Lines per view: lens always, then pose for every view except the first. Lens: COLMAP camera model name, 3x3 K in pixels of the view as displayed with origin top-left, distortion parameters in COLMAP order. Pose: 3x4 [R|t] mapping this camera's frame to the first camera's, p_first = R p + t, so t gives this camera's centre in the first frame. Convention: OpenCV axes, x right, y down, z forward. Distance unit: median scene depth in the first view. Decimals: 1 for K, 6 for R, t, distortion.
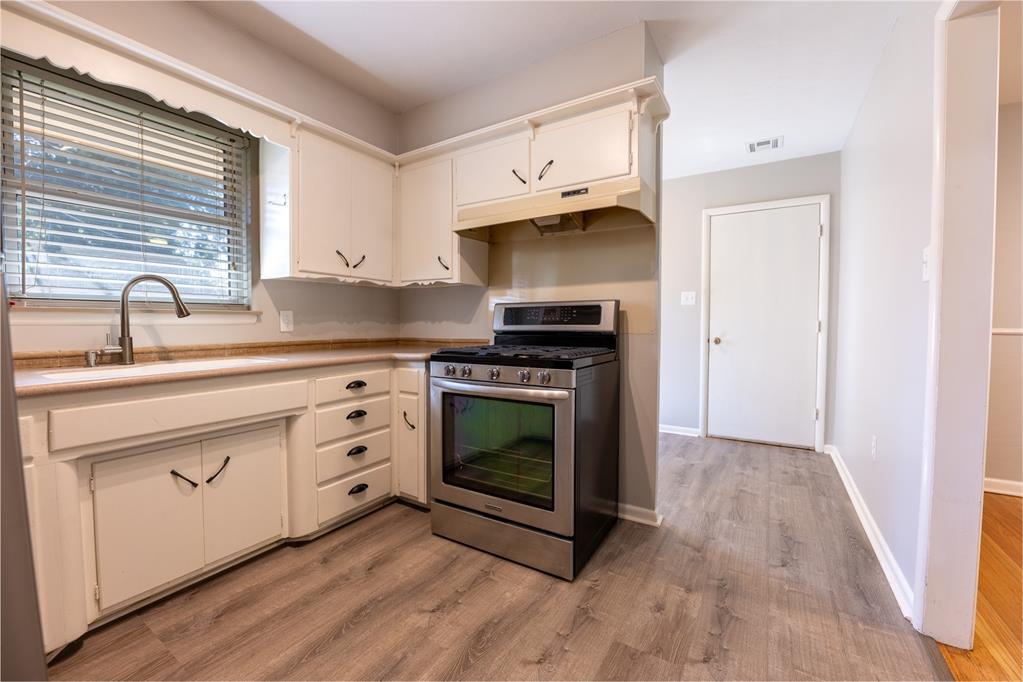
lens RADIAL K [[410.1, 0, 510.6], [0, 410.1, 336.5], [0, 0, 1]] dist [-0.024184, 0.000657]
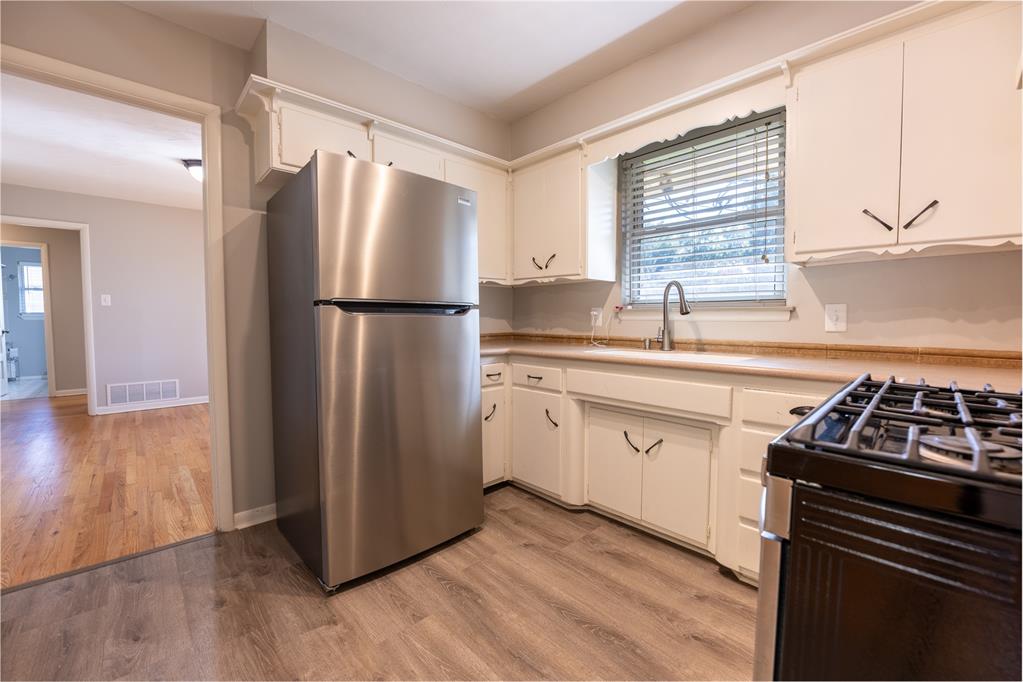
lens RADIAL K [[415.0, 0, 513.6], [0, 415.0, 335.1], [0, 0, 1]] dist [-0.020781, 0.000155]
pose [[-0.252395, 0.040084, -0.966794, 0.469847], [-0.033946, 0.998160, 0.050247, -0.031573], [0.967029, 0.045500, -0.250569, 0.828646]]
